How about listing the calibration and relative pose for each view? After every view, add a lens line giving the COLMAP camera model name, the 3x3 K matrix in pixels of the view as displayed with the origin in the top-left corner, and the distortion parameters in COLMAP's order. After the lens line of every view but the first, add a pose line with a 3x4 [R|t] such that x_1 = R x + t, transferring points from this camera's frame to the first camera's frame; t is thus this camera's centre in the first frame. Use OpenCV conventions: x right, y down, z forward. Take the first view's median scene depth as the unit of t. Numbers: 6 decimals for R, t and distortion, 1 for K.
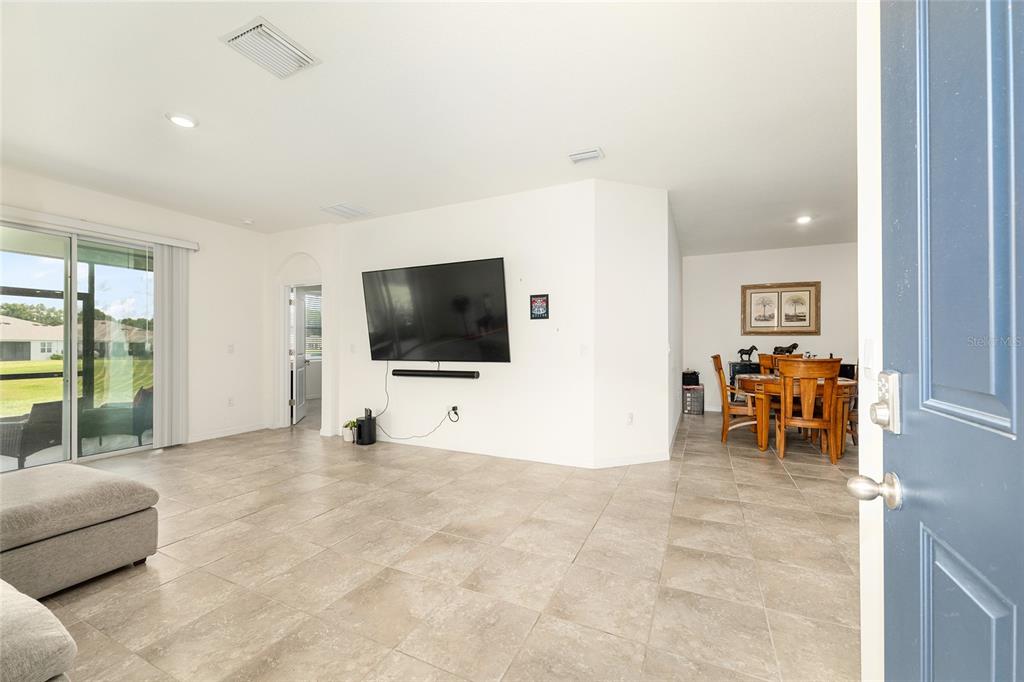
lens RADIAL K [[403.1, 0, 513.6], [0, 403.1, 342.2], [0, 0, 1]] dist [0.001111, -0.000169]
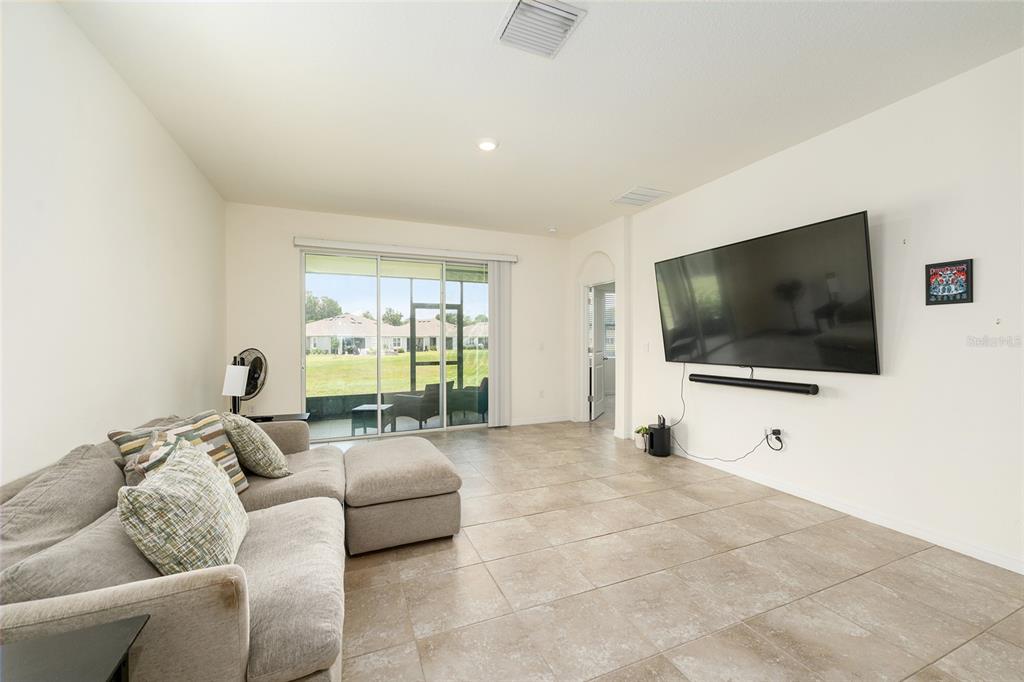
lens RADIAL K [[403.1, 0, 513.6], [0, 403.1, 342.2], [0, 0, 1]] dist [0.001111, -0.000169]
pose [[0.745162, 0.005095, -0.666864, -0.013900], [0.004000, 0.999919, 0.012109, -0.011055], [0.666872, -0.011690, 0.745081, 0.139890]]
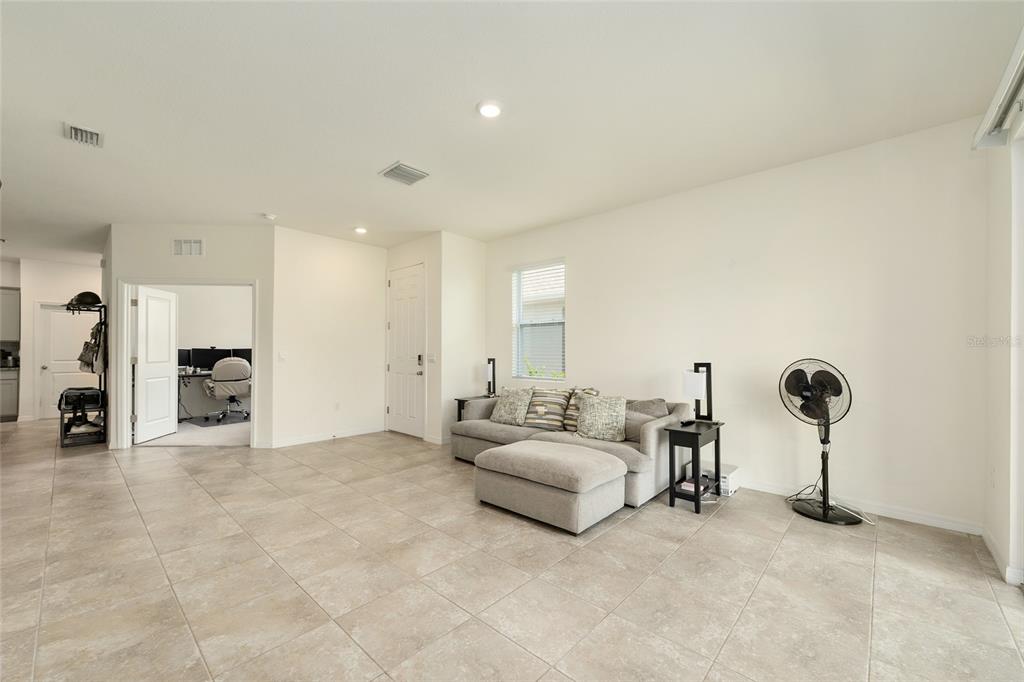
lens RADIAL K [[407.8, 0, 511.5], [0, 407.8, 348.2], [0, 0, 1]] dist [0.001577, 0.000159]
pose [[-0.954573, 0.002338, 0.297968, -0.750806], [-0.001491, 0.999919, -0.012623, 0.002463], [-0.297973, -0.012494, -0.954492, 1.225165]]
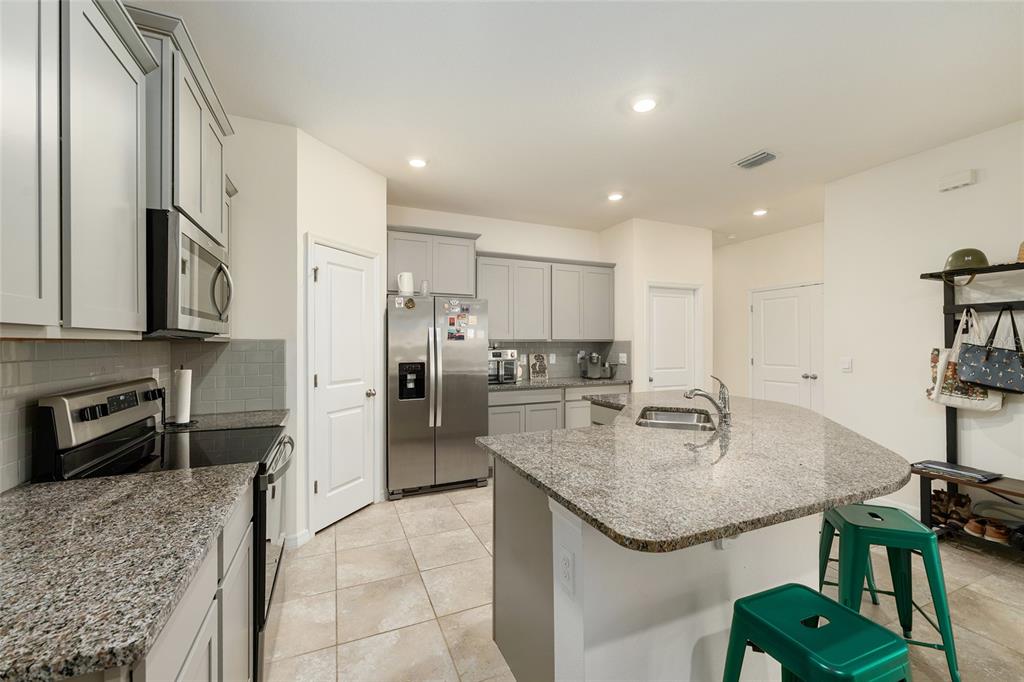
lens RADIAL K [[415.8, 0, 512.0], [0, 415.8, 341.0], [0, 0, 1]] dist [0.001052, -0.000270]
pose [[-0.750027, 0.006744, 0.661373, 1.084718], [0.000295, 0.999951, -0.009863, -0.030393], [-0.661407, -0.007203, -0.749993, 1.305171]]
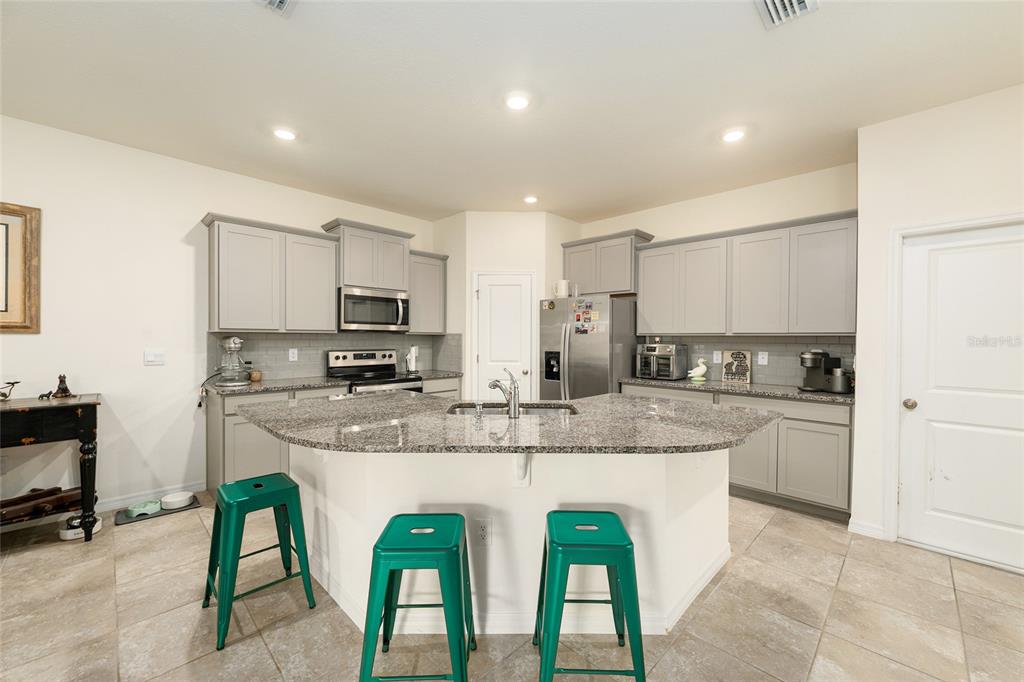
lens RADIAL K [[403.1, 0, 513.6], [0, 403.1, 342.2], [0, 0, 1]] dist [0.001111, -0.000169]
pose [[0.330568, -0.005460, 0.943766, 0.783076], [-0.012885, 0.999864, 0.010298, -0.028712], [-0.943694, -0.015565, 0.330453, 0.568671]]
